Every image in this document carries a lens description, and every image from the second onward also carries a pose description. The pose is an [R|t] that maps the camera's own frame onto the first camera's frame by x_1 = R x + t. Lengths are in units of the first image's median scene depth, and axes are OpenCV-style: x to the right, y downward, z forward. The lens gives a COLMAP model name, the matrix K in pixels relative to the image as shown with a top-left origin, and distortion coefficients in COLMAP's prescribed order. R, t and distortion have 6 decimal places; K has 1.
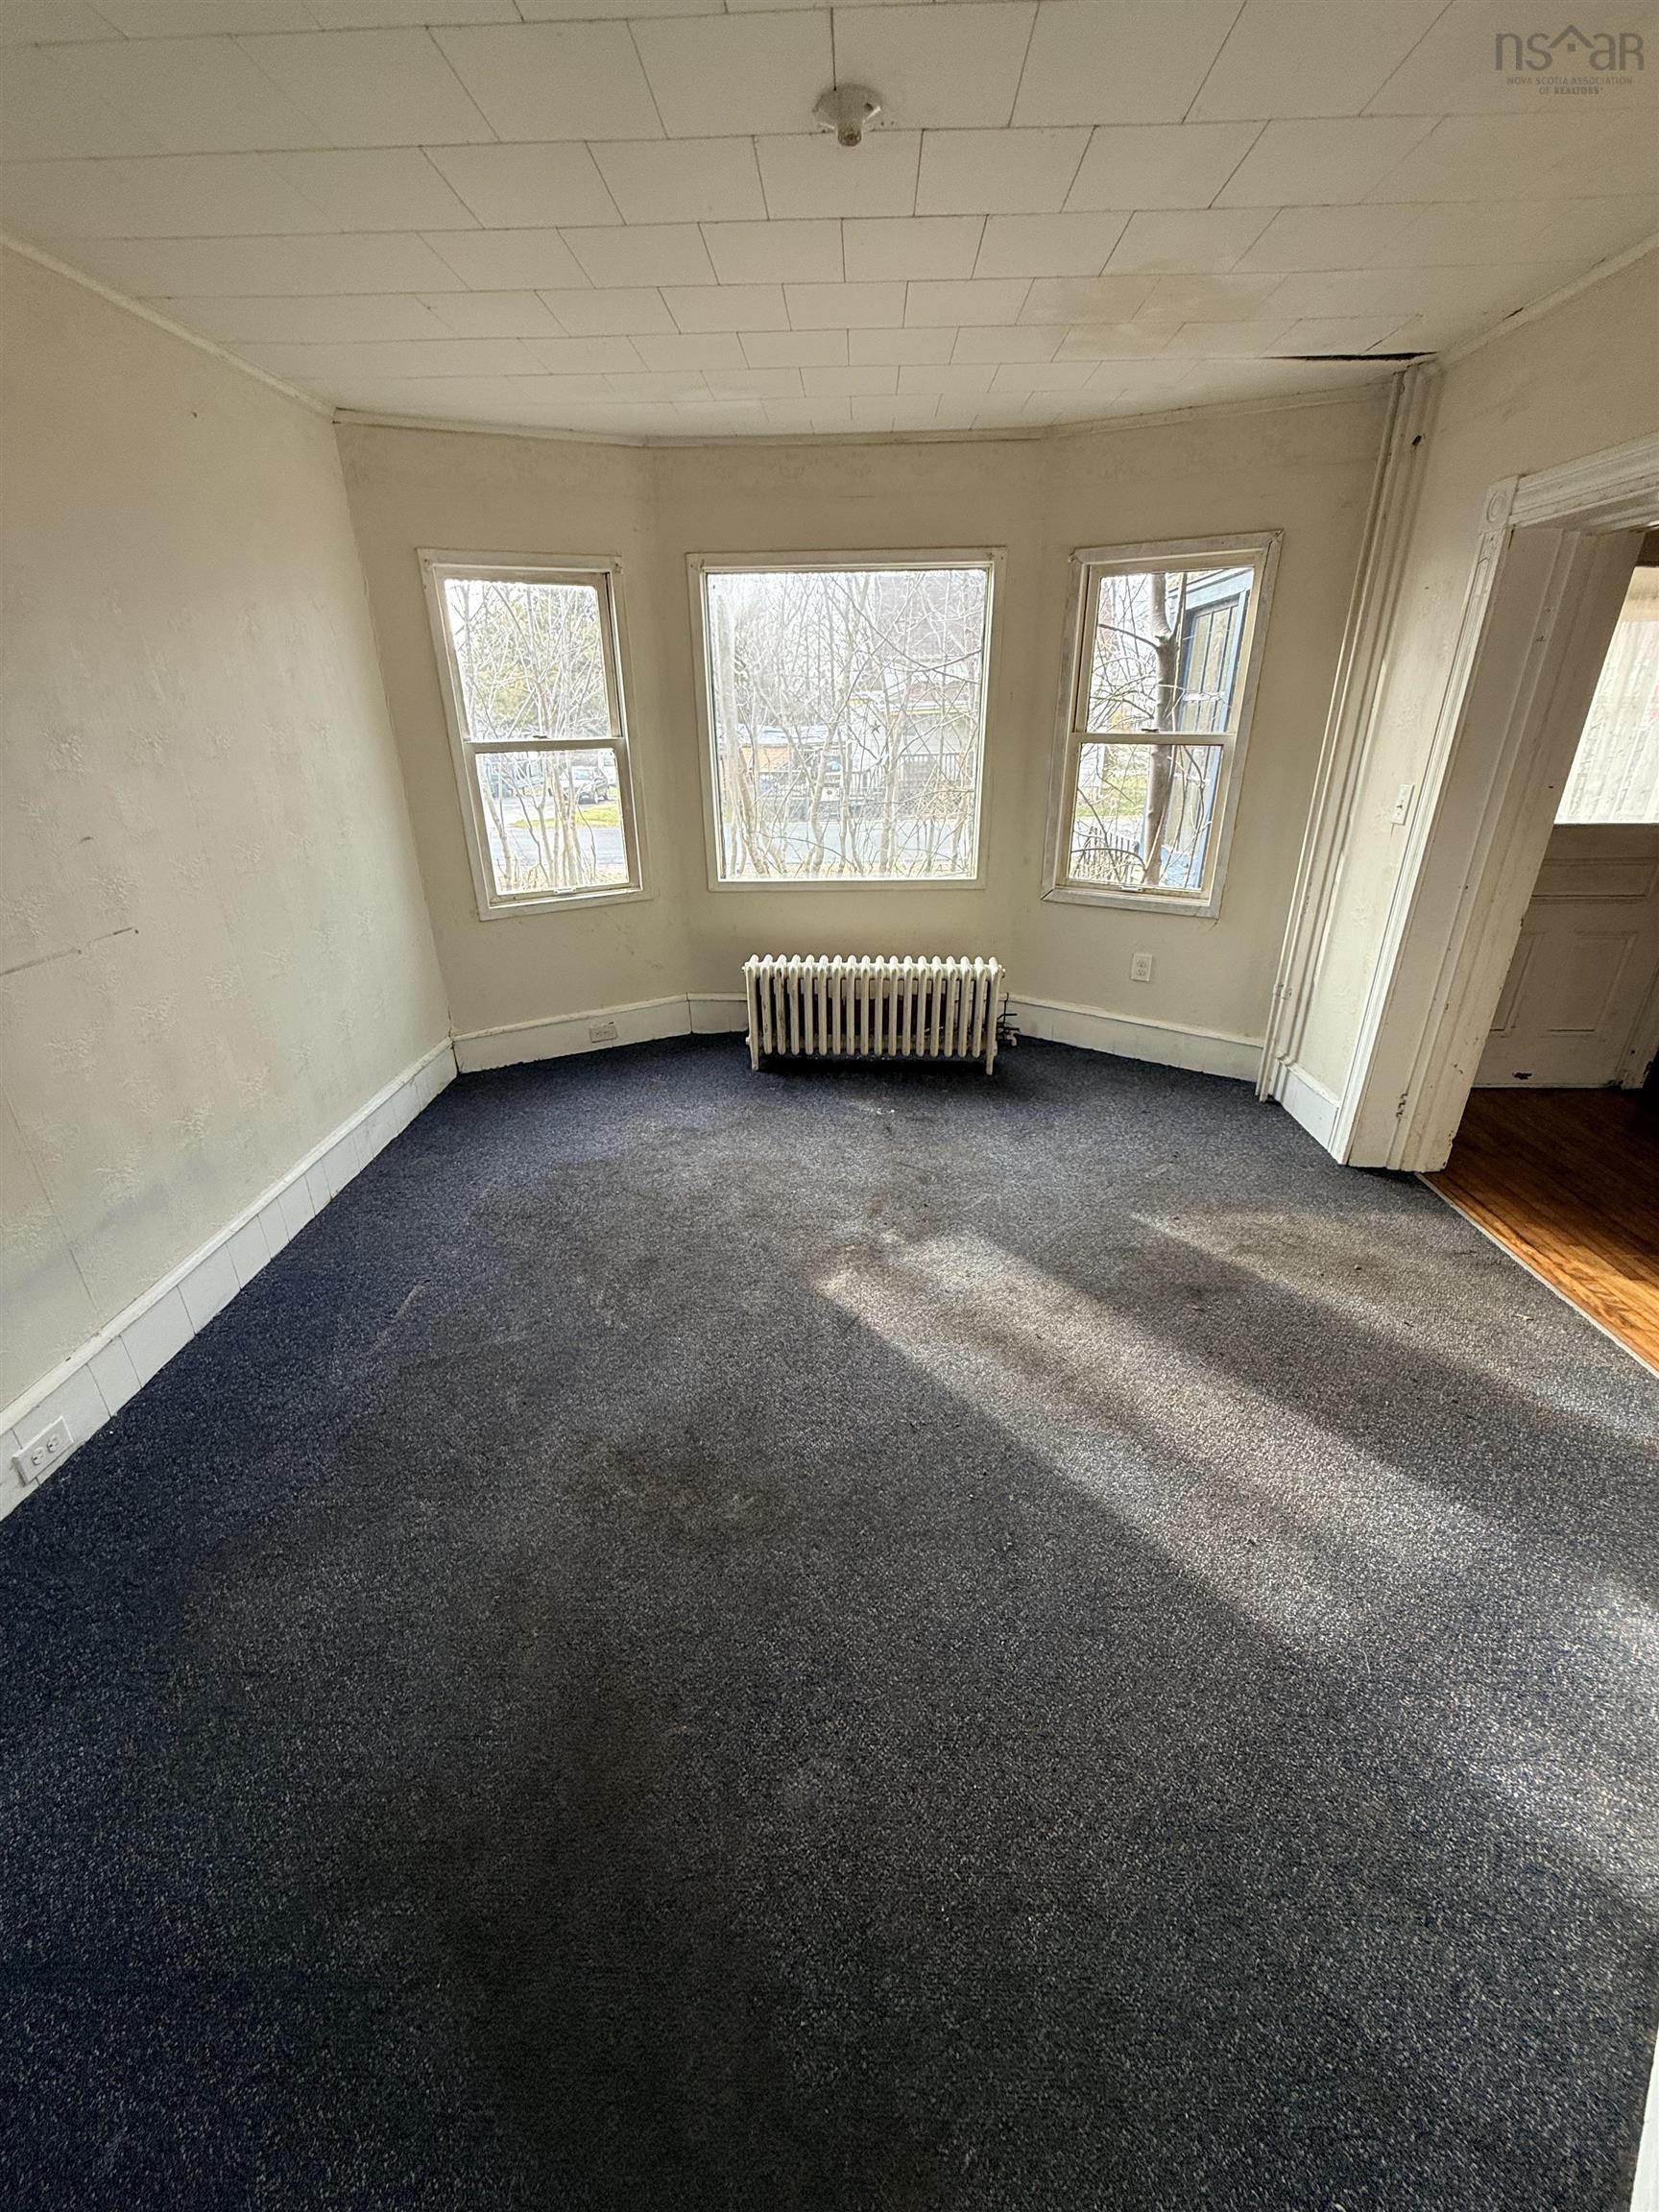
lens RADIAL K [[883.7, 0, 832.2], [0, 883.7, 1100.2], [0, 0, 1]] dist [-0.000262, -0.000095]
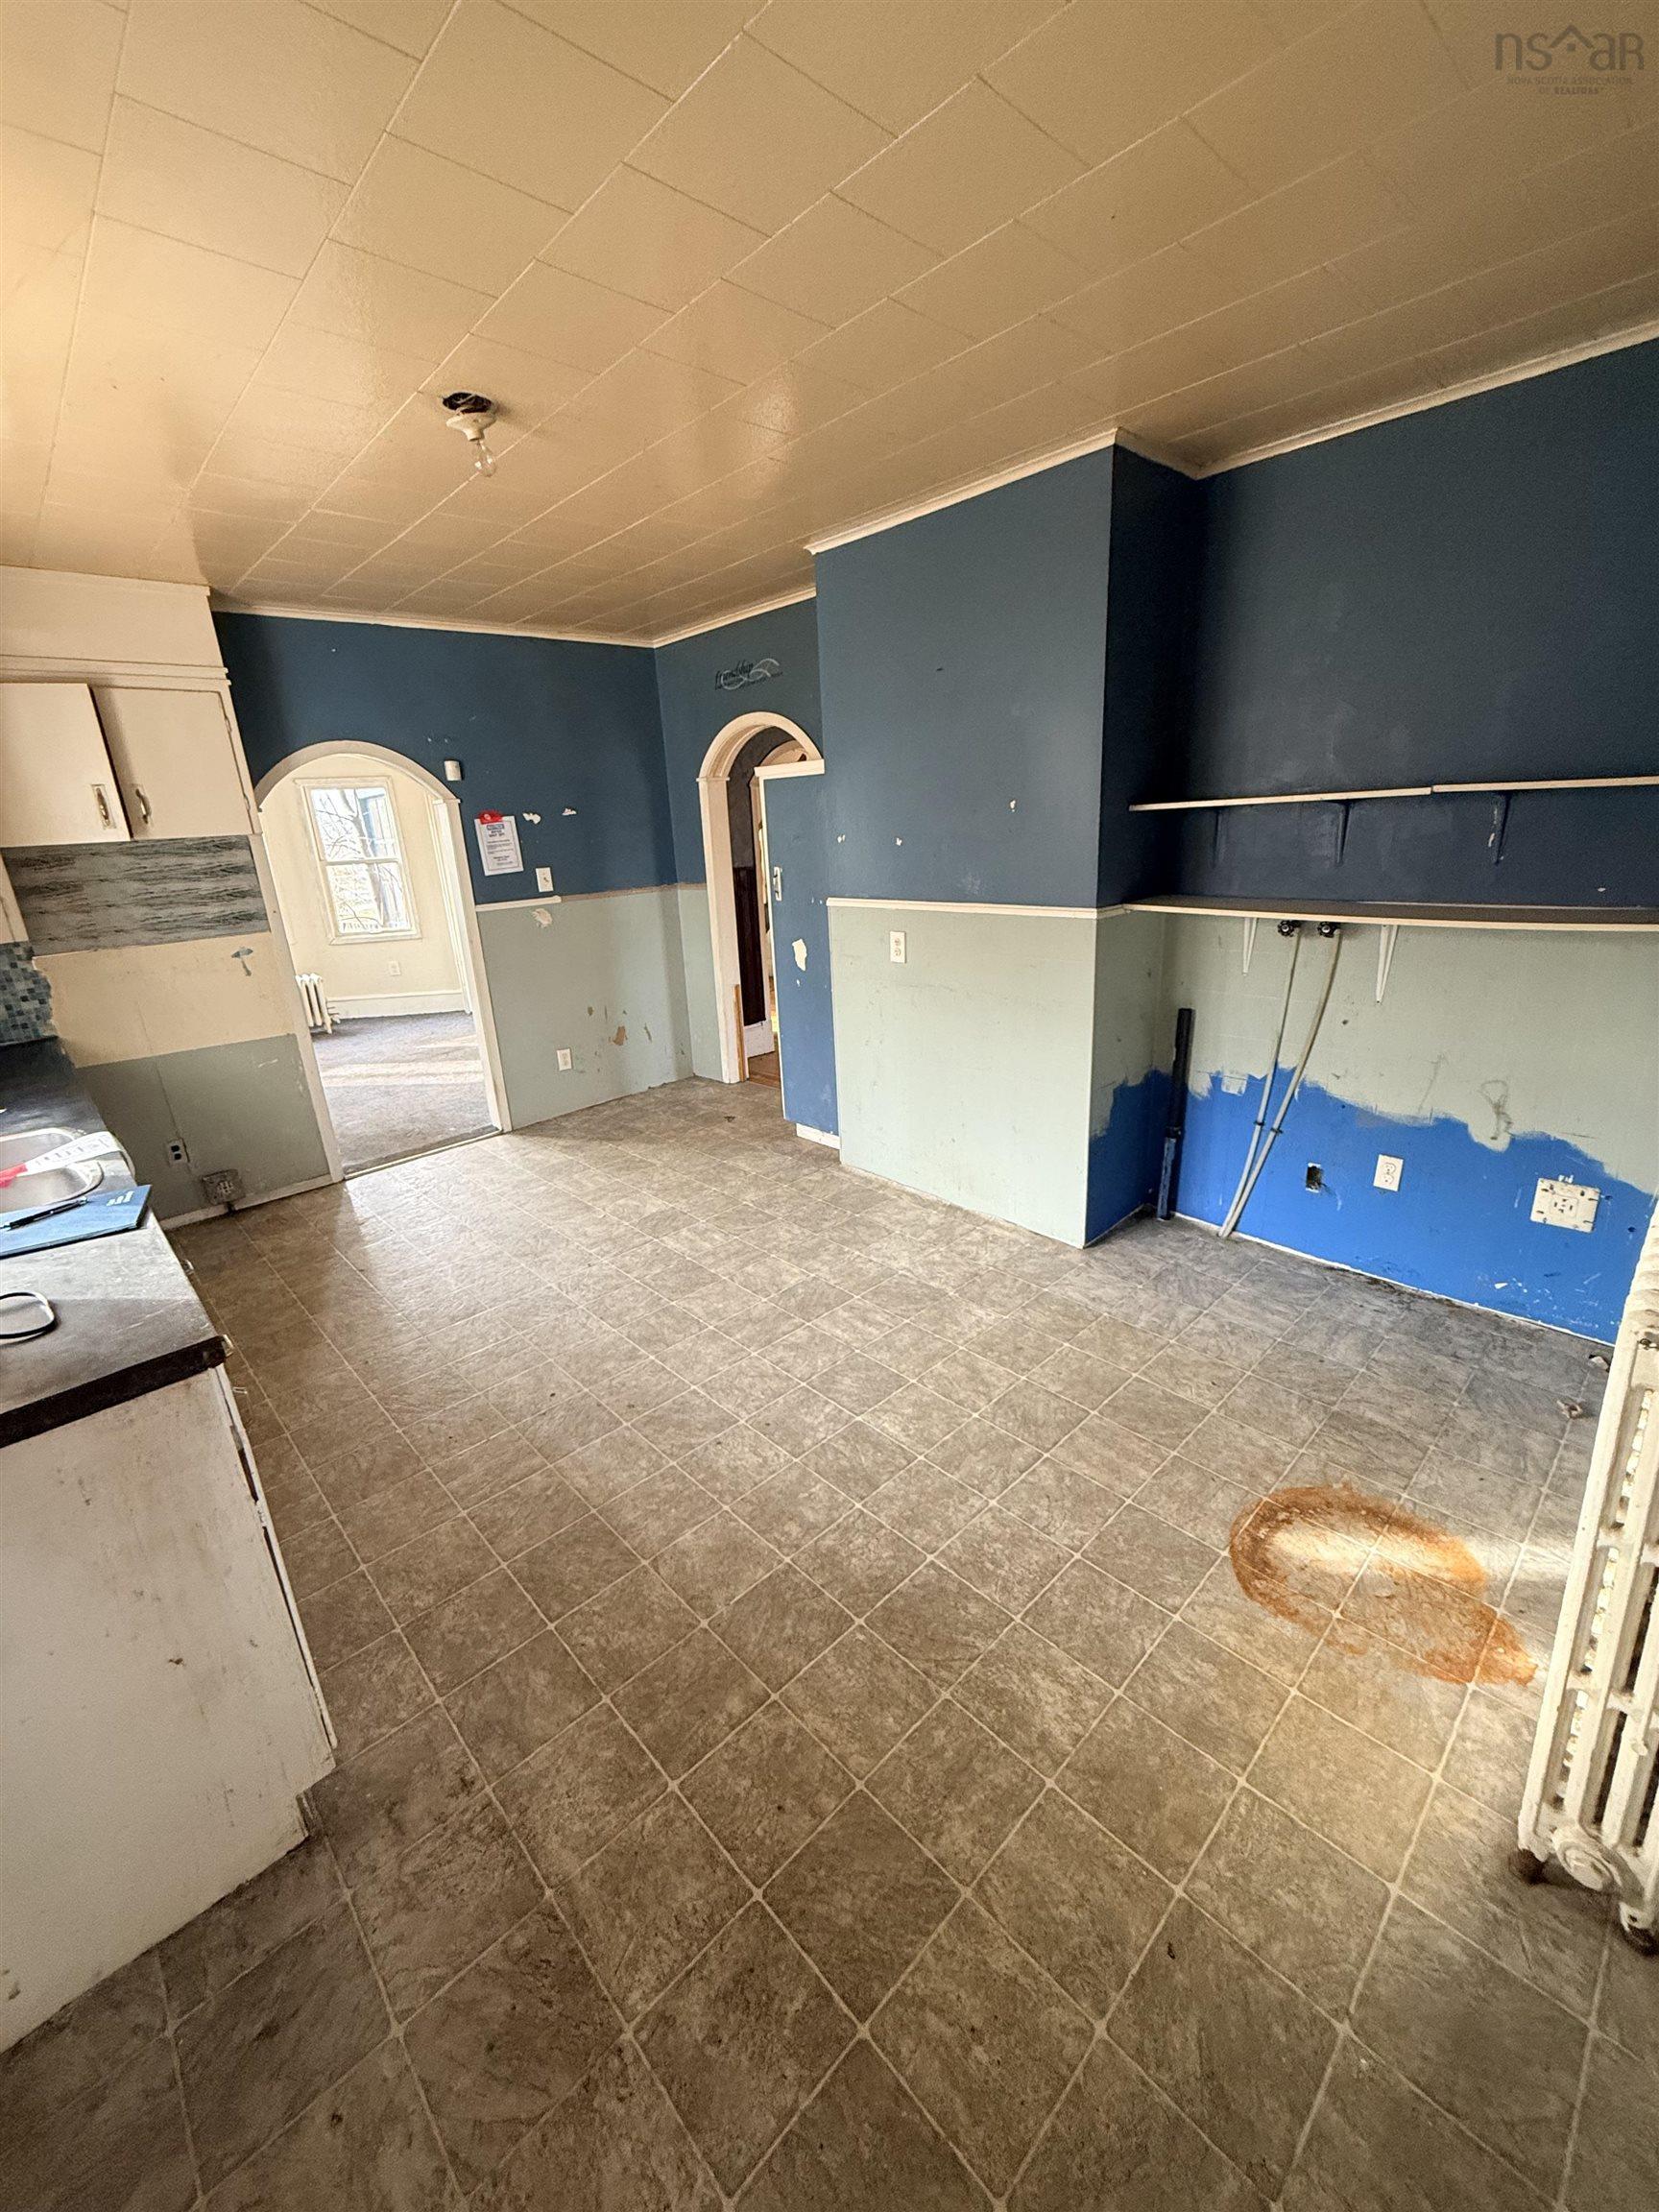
lens RADIAL K [[883.7, 0, 827.5], [0, 883.7, 1091.9], [0, 0, 1]] dist [-0.000262, -0.000095]
pose [[0.700503, -0.237436, 0.672993, -0.559508], [0.331762, 0.943280, -0.012528, 0.685562], [-0.631846, 0.232049, 0.739543, -1.539221]]
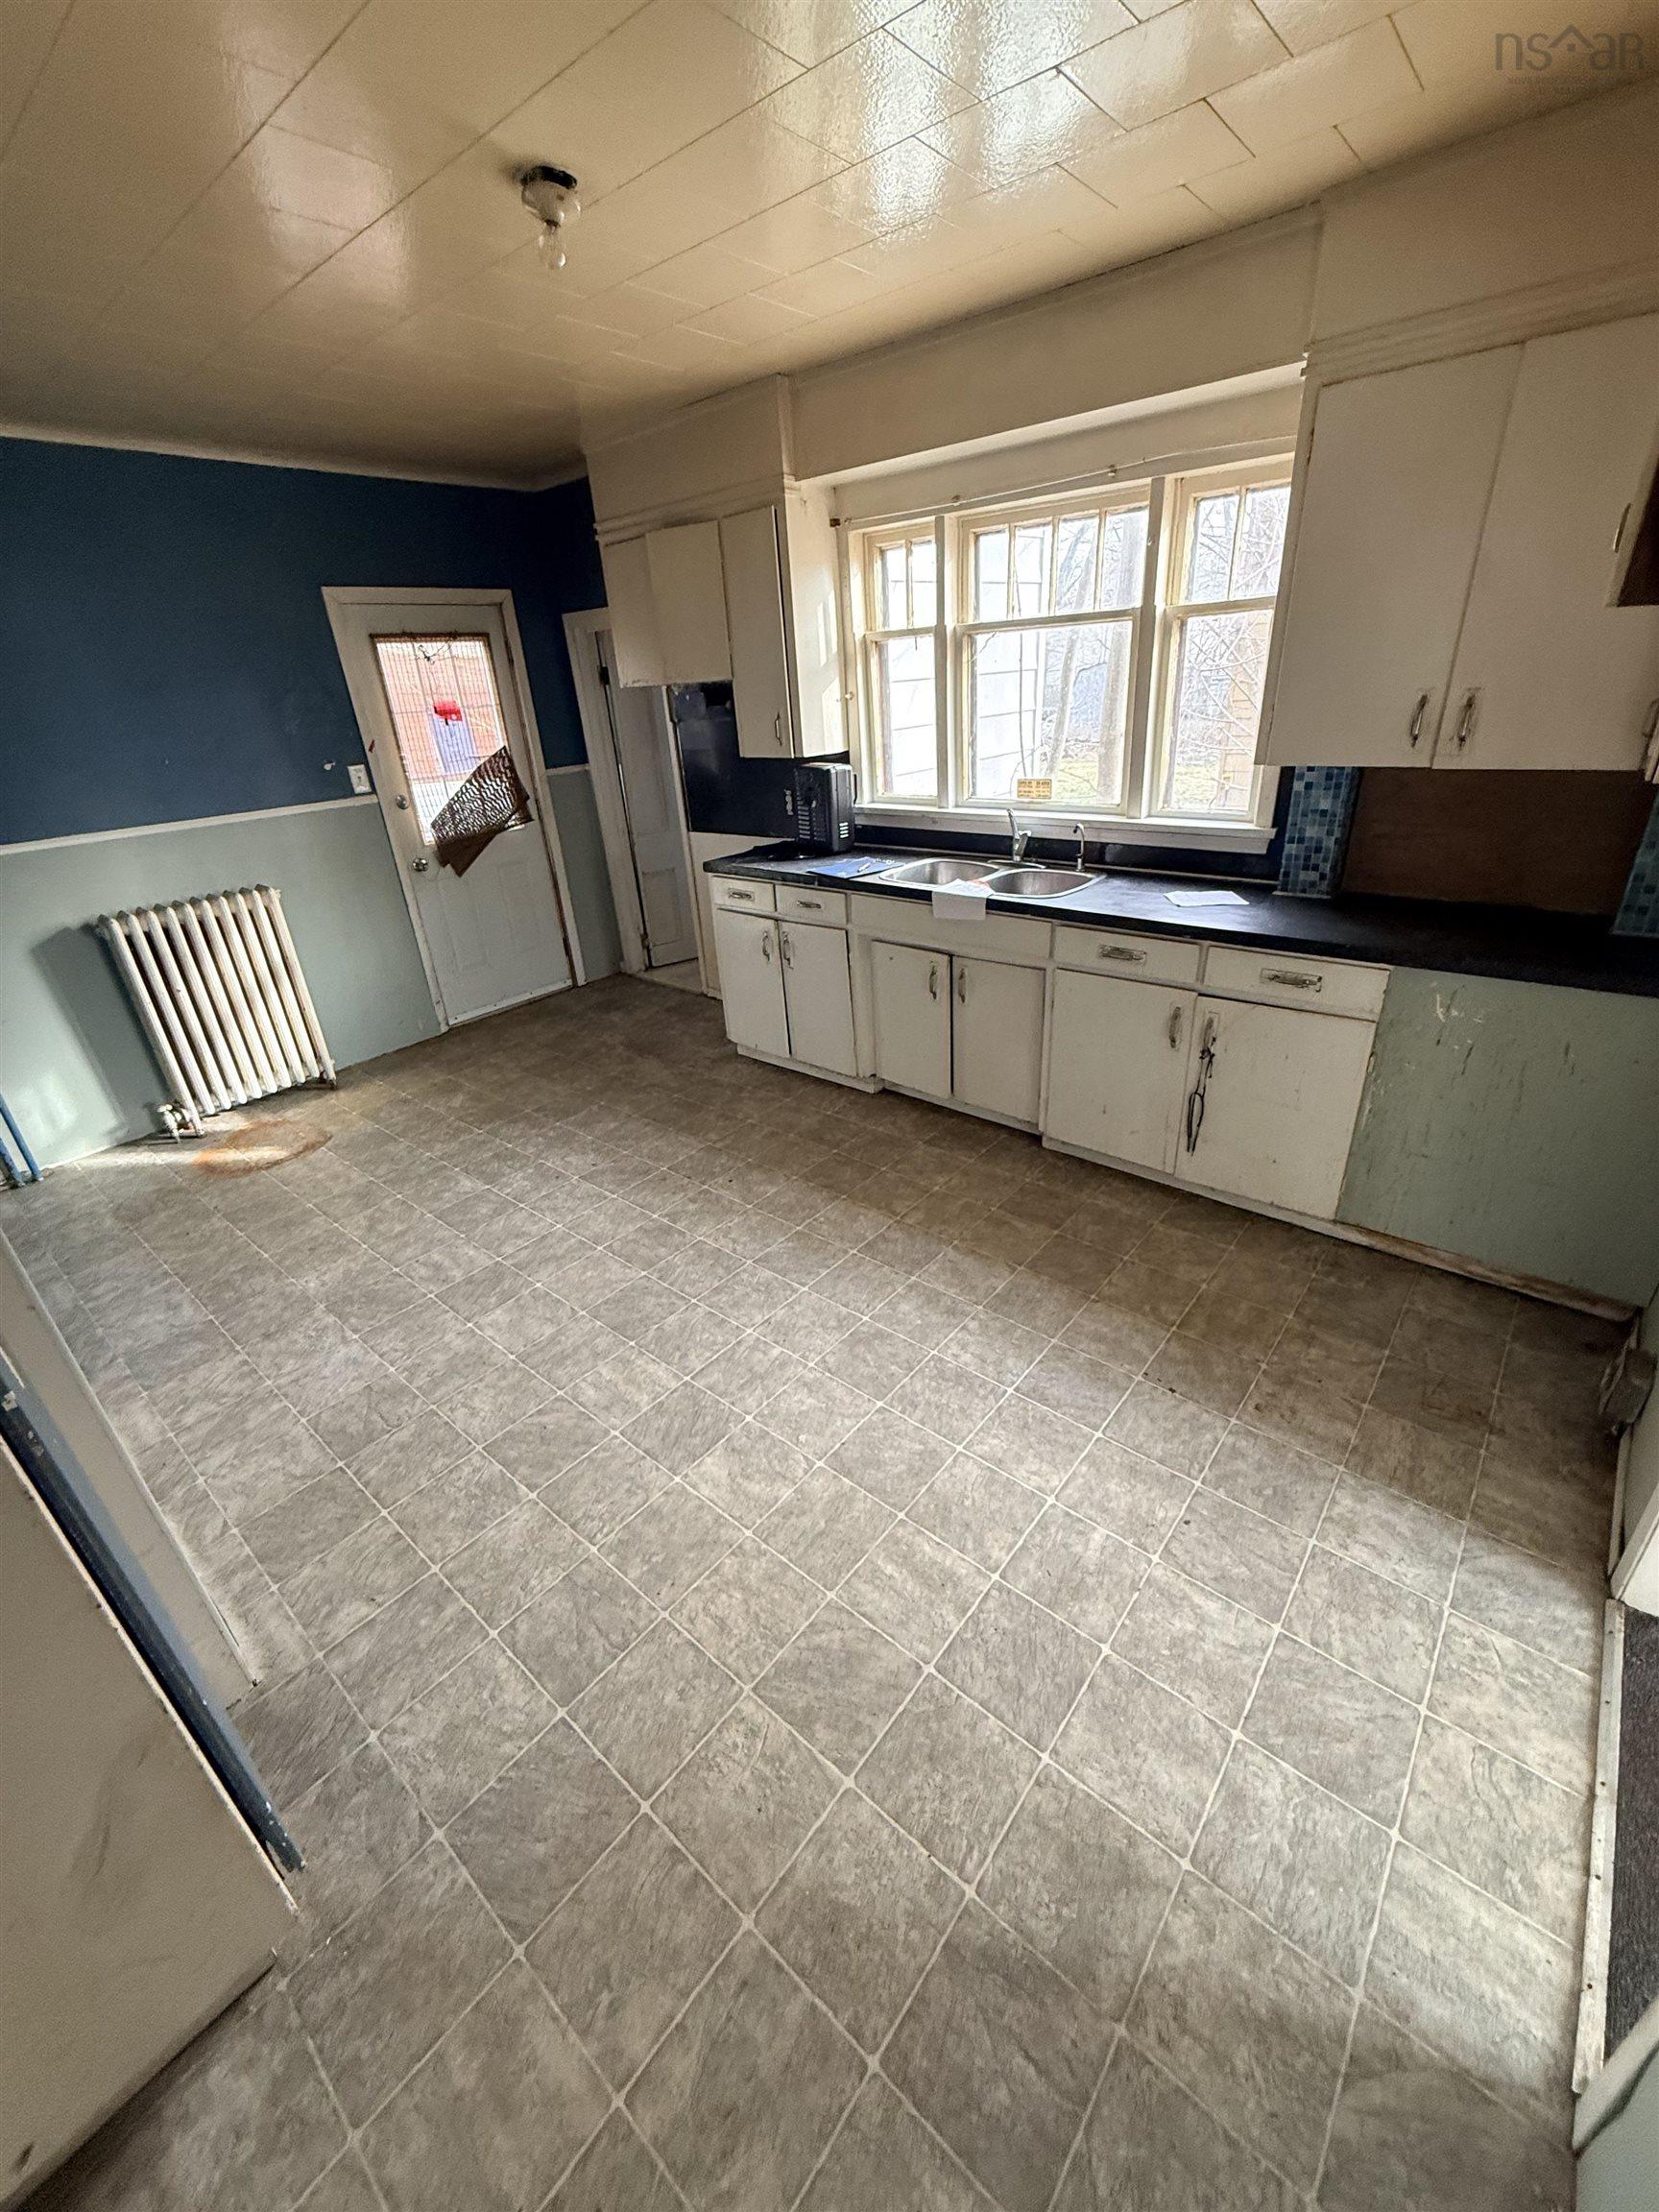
lens RADIAL K [[883.7, 0, 831.2], [0, 883.7, 1100.3], [0, 0, 1]] dist [-0.000262, -0.000095]
pose [[-0.616365, 0.380566, -0.689394, 0.446193], [-0.257482, 0.729943, 0.633156, 0.054639], [0.744176, 0.567762, -0.351922, -0.165472]]
